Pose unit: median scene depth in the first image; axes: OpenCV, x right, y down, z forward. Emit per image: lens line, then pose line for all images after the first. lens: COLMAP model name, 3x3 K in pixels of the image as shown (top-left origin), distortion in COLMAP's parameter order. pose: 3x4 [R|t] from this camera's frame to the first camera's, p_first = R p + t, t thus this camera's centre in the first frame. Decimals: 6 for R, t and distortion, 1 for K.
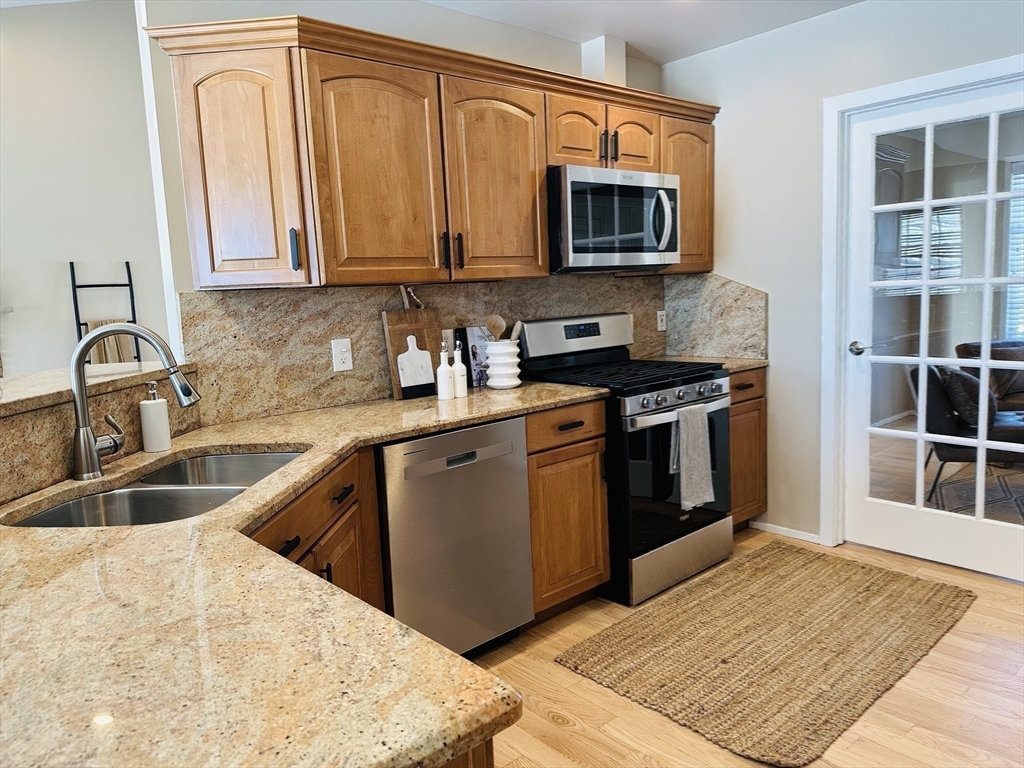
lens RADIAL K [[728.3, 0, 508.8], [0, 728.3, 384.0], [0, 0, 1]] dist [0.065343, -0.067338]
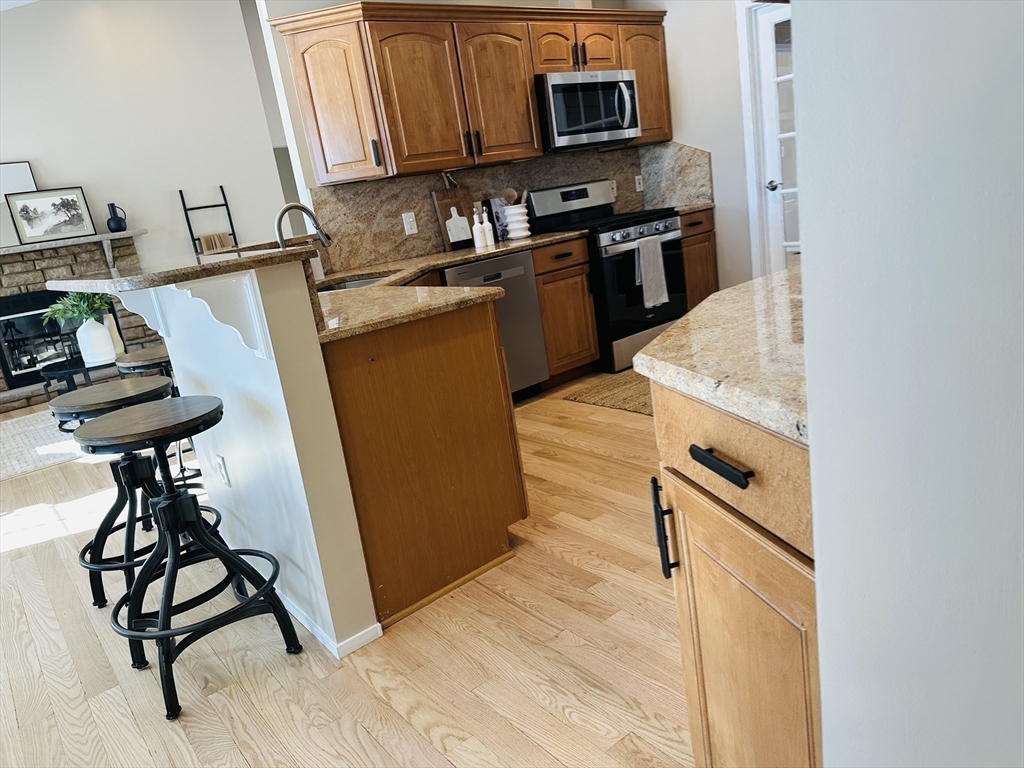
lens RADIAL K [[728.3, 0, 517.4], [0, 728.3, 389.6], [0, 0, 1]] dist [0.065343, -0.067338]
pose [[0.993914, -0.088126, -0.066094, 0.062312], [0.096432, 0.986098, 0.135323, 0.112241], [0.053249, -0.140873, 0.988595, -0.522327]]
